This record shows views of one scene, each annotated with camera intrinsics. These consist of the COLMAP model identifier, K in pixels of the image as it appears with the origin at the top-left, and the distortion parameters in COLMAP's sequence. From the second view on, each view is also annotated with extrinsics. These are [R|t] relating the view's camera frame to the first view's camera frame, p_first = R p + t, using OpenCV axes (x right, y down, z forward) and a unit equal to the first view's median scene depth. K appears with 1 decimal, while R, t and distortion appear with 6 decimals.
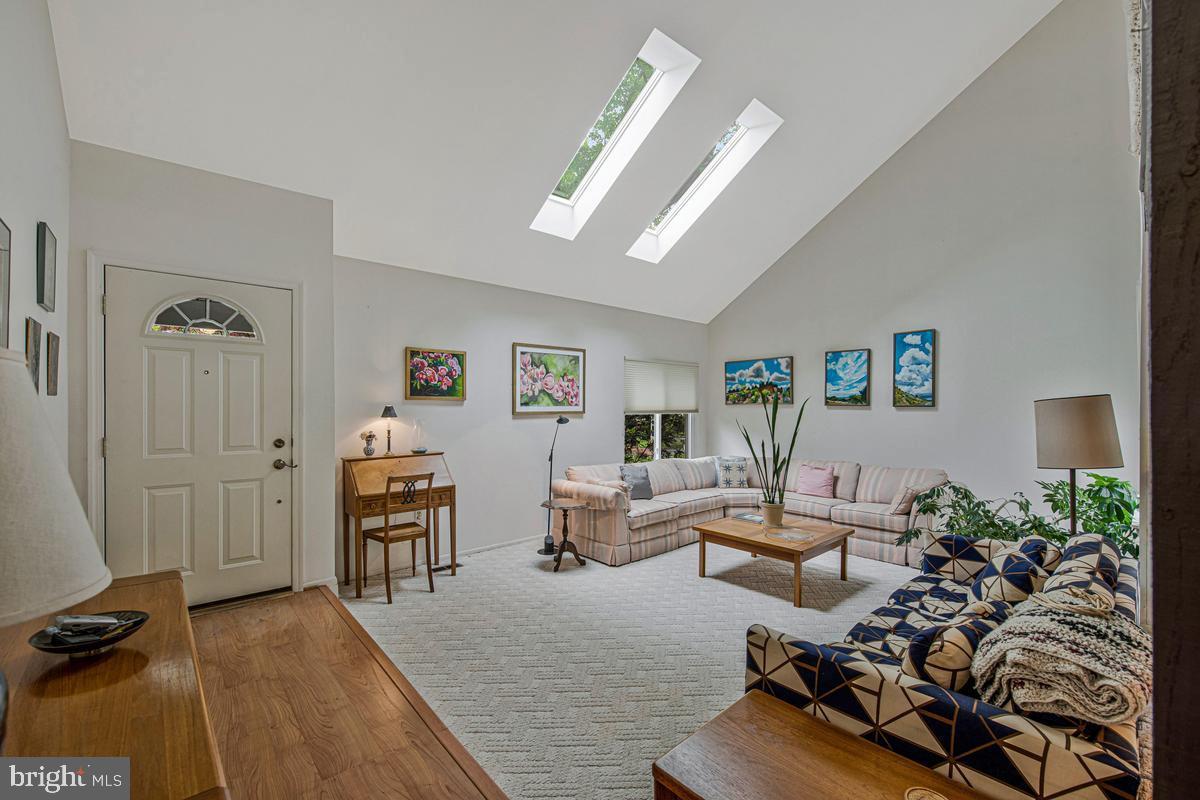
lens RADIAL K [[504.1, 0, 598.2], [0, 504.1, 404.5], [0, 0, 1]] dist [0.000955, 0.000080]
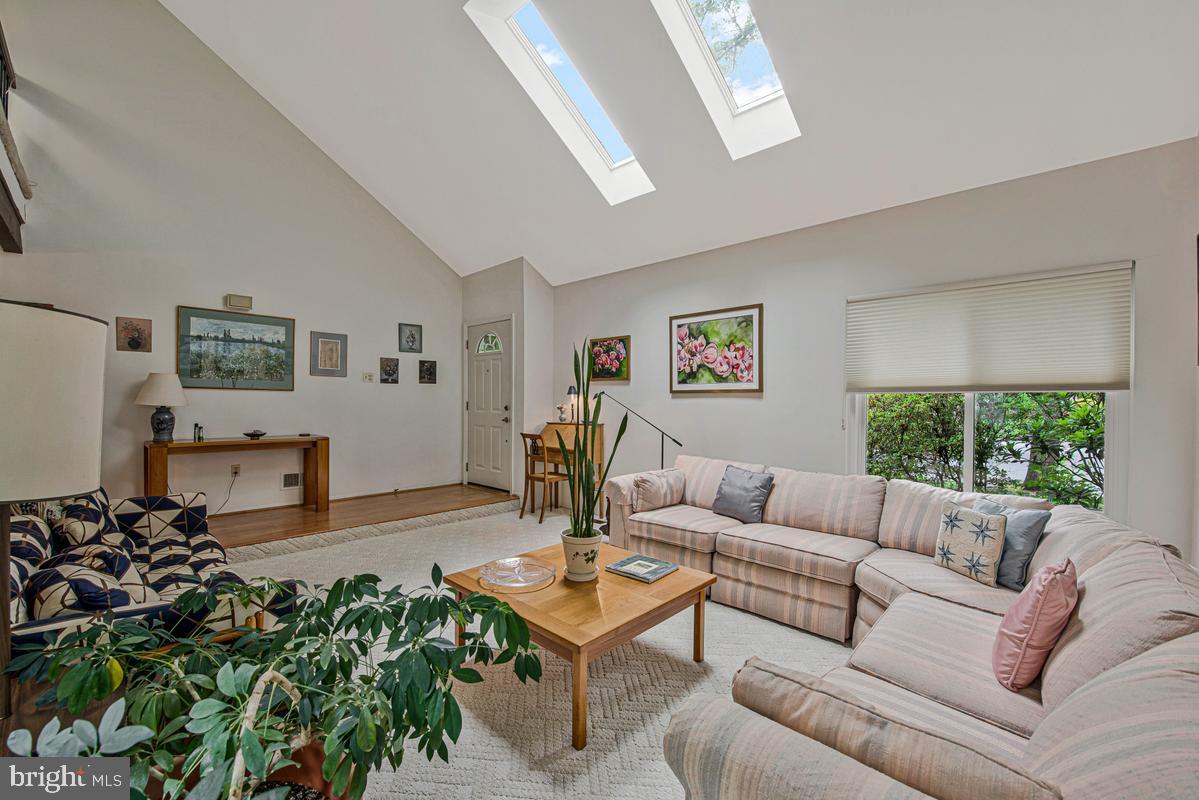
lens RADIAL K [[503.7, 0, 598.3], [0, 503.7, 399.7], [0, 0, 1]] dist [0.000955, 0.000080]
pose [[0.063417, -0.005098, -0.997974, 0.741230], [-0.003669, 0.999979, -0.005341, 0.036381], [0.997980, 0.004000, 0.063397, 0.784480]]
